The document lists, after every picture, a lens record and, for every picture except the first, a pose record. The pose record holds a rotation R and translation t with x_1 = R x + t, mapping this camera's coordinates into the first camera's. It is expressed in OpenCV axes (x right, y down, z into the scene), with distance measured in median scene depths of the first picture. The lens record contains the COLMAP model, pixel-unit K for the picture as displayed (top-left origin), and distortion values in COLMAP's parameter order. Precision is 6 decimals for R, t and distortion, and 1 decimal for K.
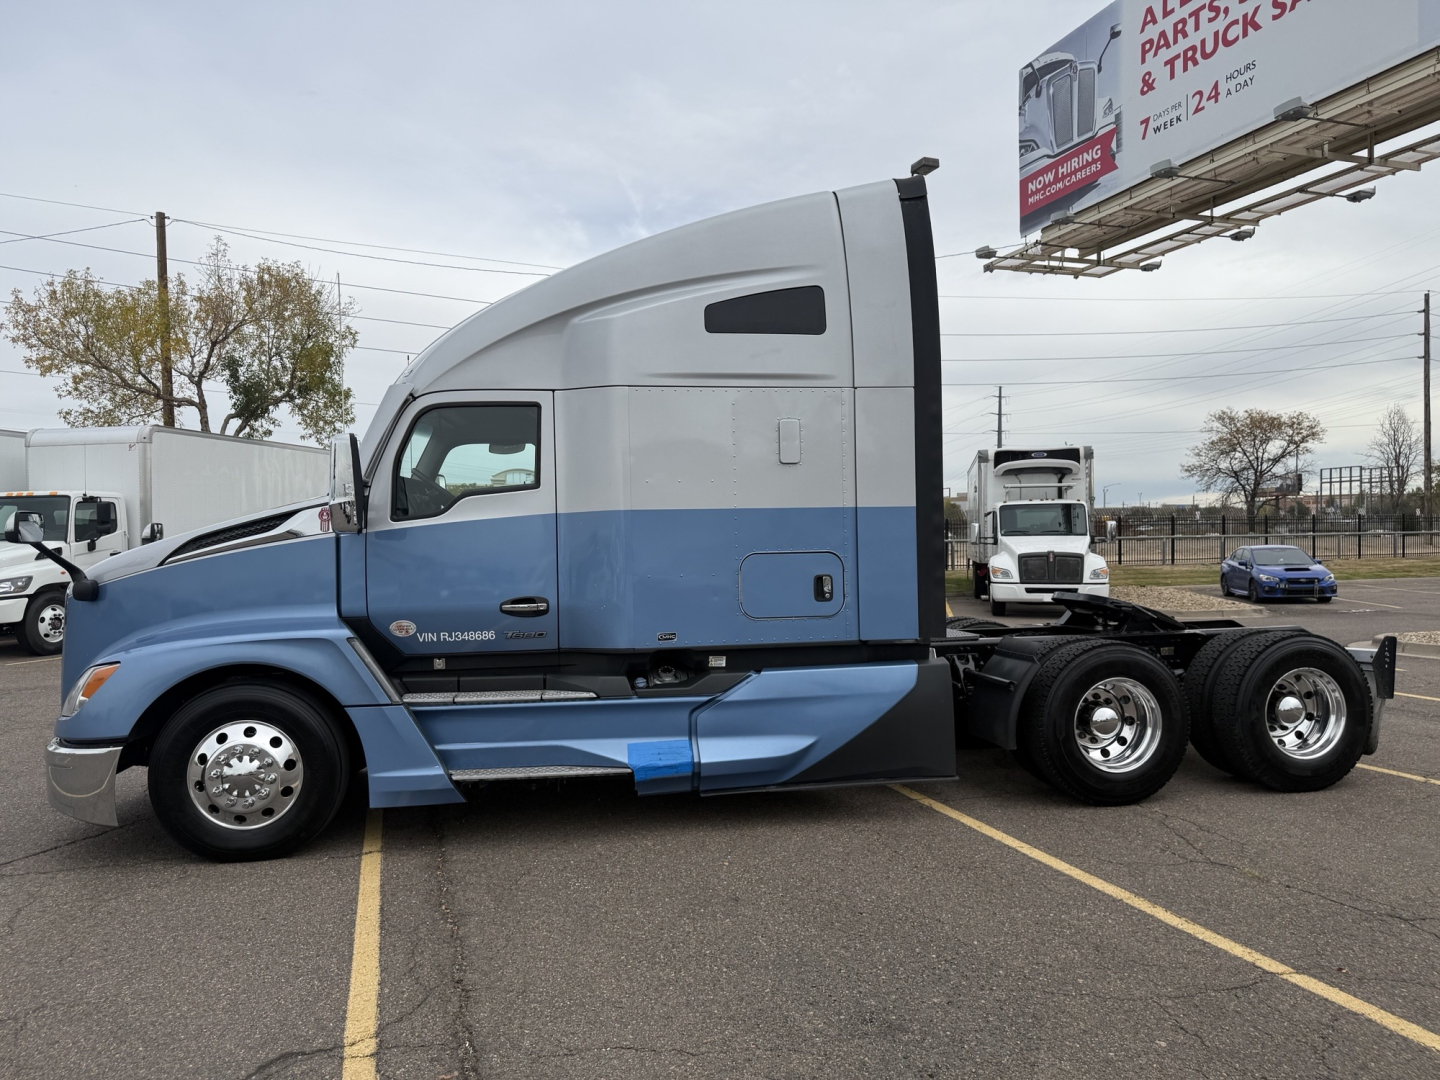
lens RADIAL K [[1048.0, 0, 712.3], [0, 1048.0, 536.0], [0, 0, 1]] dist [0.046778, -0.053707]
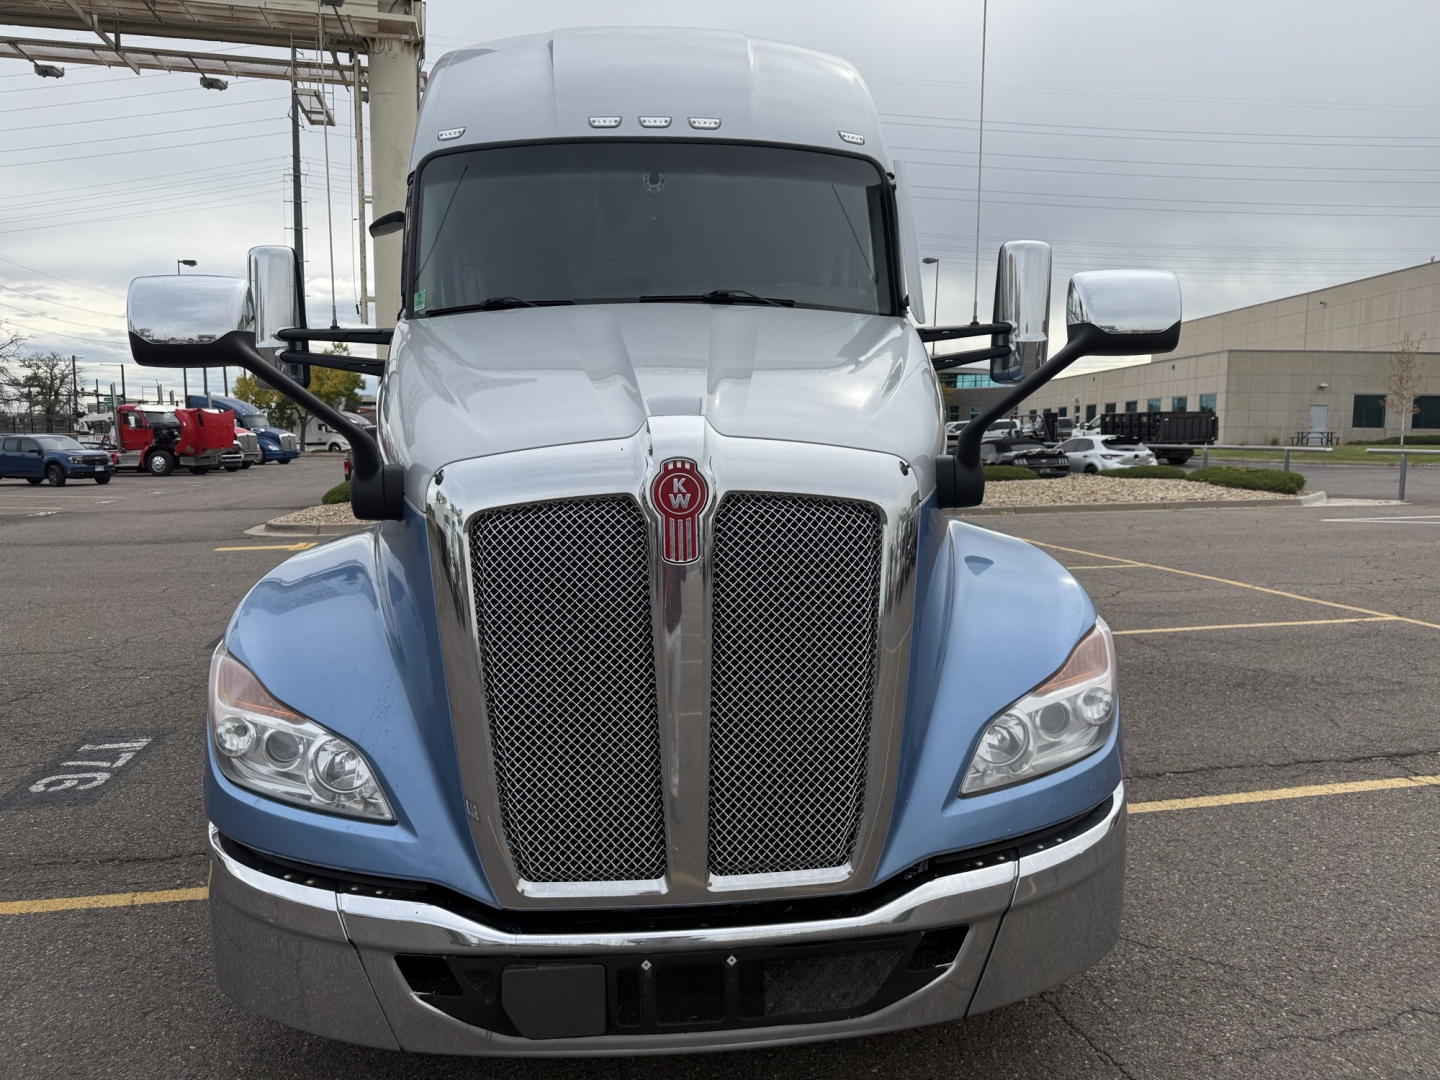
lens RADIAL K [[1048.0, 0, 712.3], [0, 1048.0, 536.0], [0, 0, 1]] dist [0.046778, -0.053707]
pose [[0.058065, -0.077935, 0.995266, -0.319090], [-0.006136, 0.996901, 0.078421, 0.014444], [-0.998294, -0.010661, 0.057407, 0.344730]]
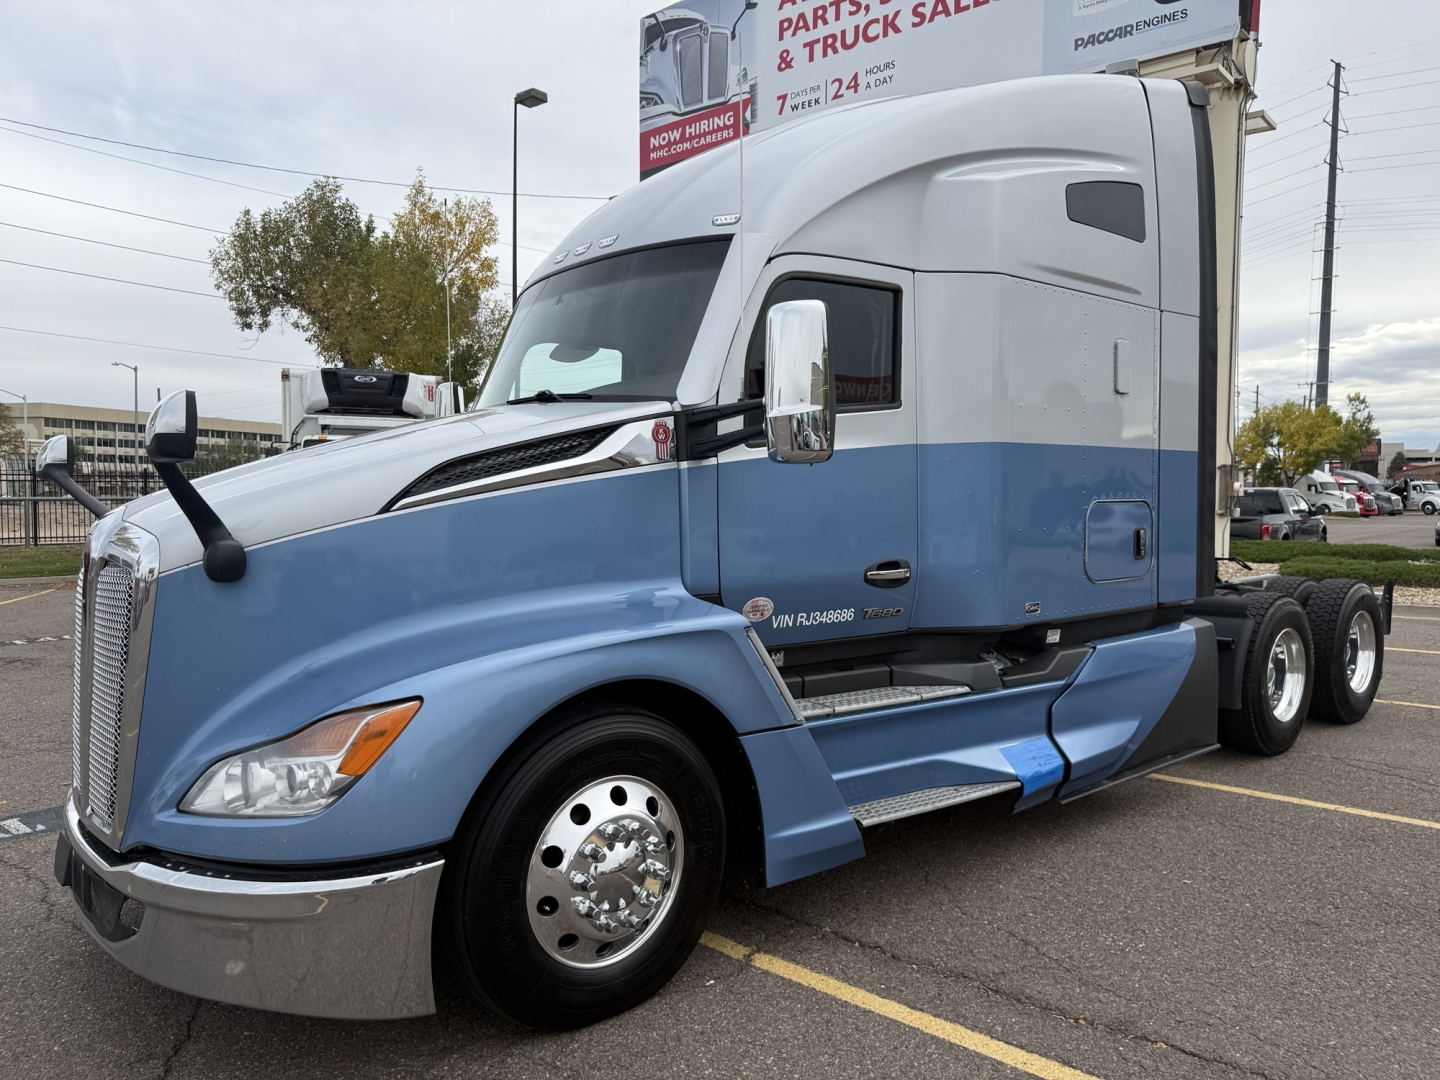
lens RADIAL K [[1025.9, 0, 686.7], [0, 1025.9, 539.4], [0, 0, 1]] dist [0.116239, -0.212725]
pose [[0.861747, -0.004345, 0.507320, -0.208662], [-0.018741, 0.999008, 0.040391, 0.005965], [-0.506992, -0.044314, 0.860811, 0.149084]]
